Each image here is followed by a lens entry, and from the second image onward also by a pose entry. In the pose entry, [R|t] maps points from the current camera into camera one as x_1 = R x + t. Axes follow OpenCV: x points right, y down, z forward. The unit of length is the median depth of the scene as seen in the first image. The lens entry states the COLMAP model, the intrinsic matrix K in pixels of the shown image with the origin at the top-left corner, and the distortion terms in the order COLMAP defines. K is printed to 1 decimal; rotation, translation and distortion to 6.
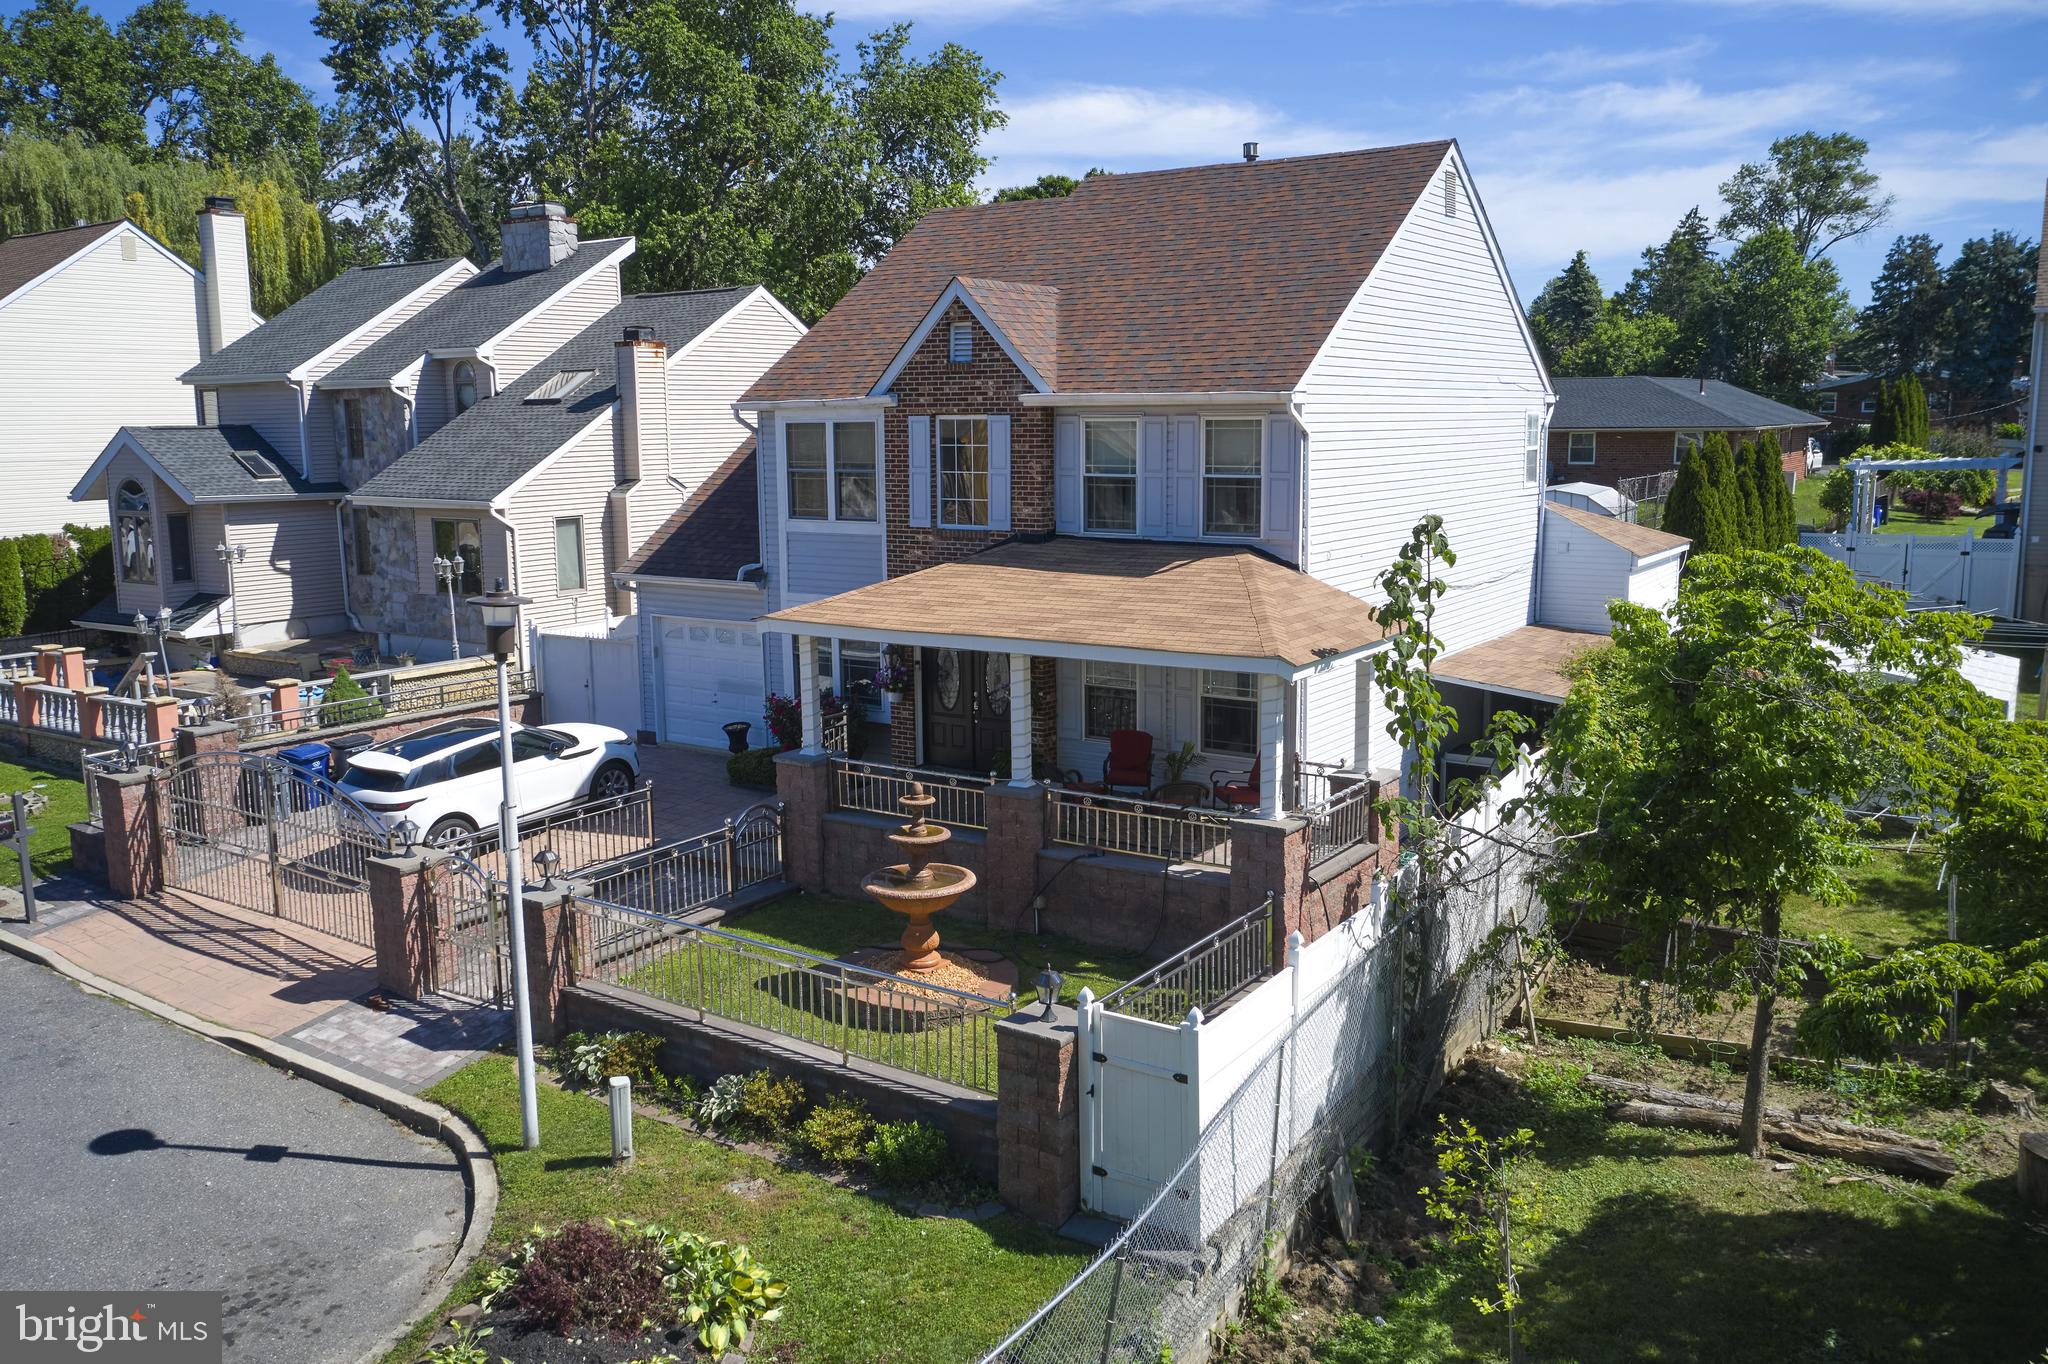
lens RADIAL K [[1611.2, 0, 1019.8], [0, 1611.2, 674.5], [0, 0, 1]] dist [-0.007620, 0.008700]
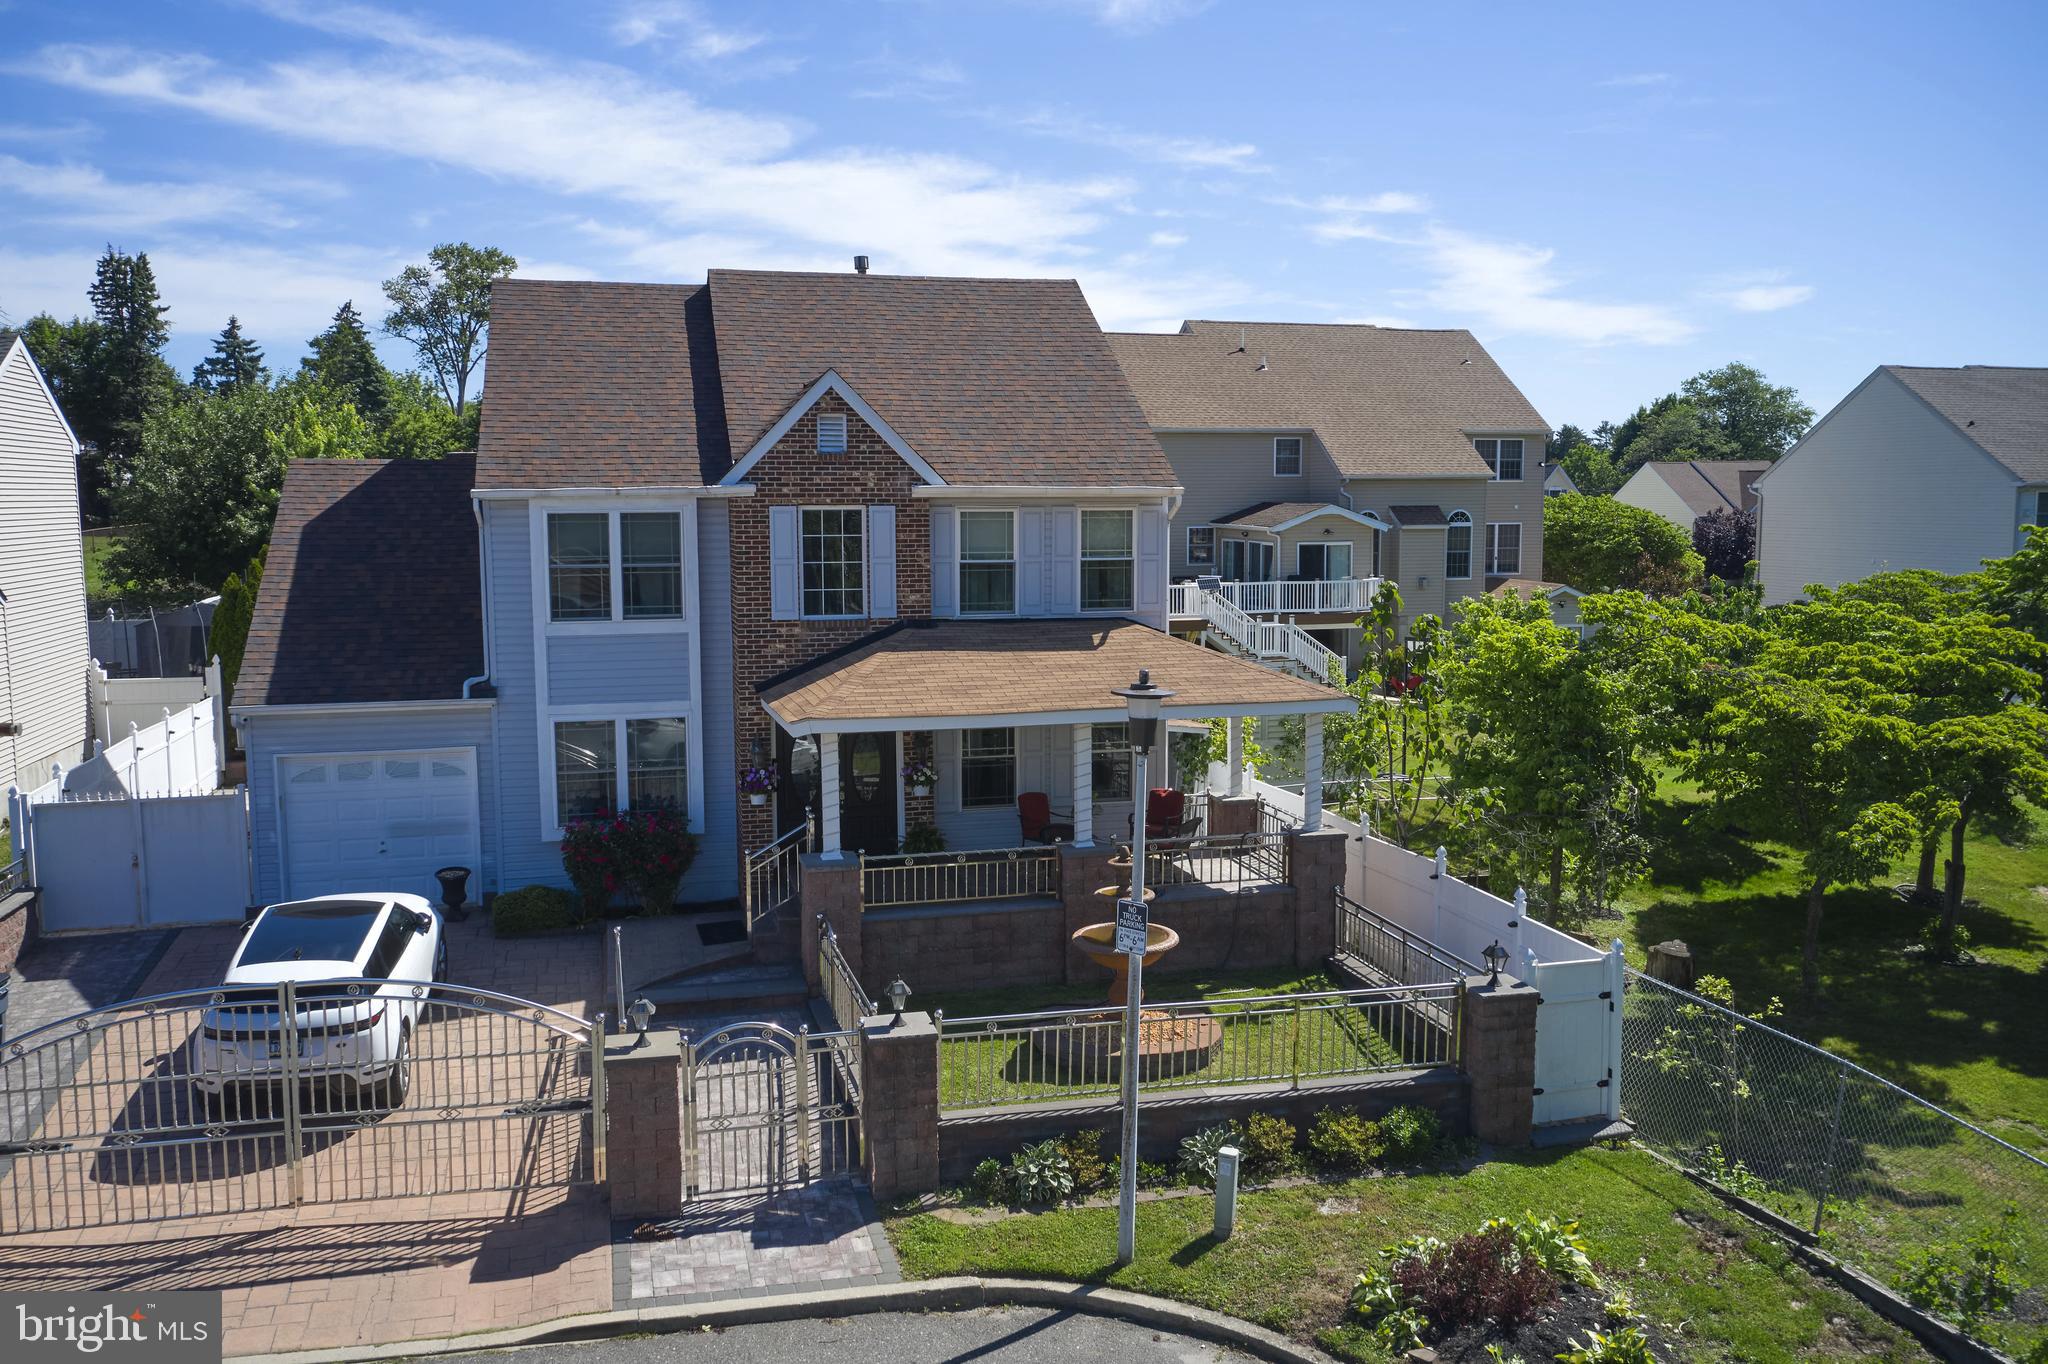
lens RADIAL K [[1611.2, 0, 1019.8], [0, 1611.2, 674.5], [0, 0, 1]] dist [-0.007620, 0.008700]
pose [[0.667358, -0.075038, 0.740947, -0.729729], [0.115003, 0.993361, -0.002981, -0.041822], [-0.735804, 0.087201, 0.671557, 0.260176]]
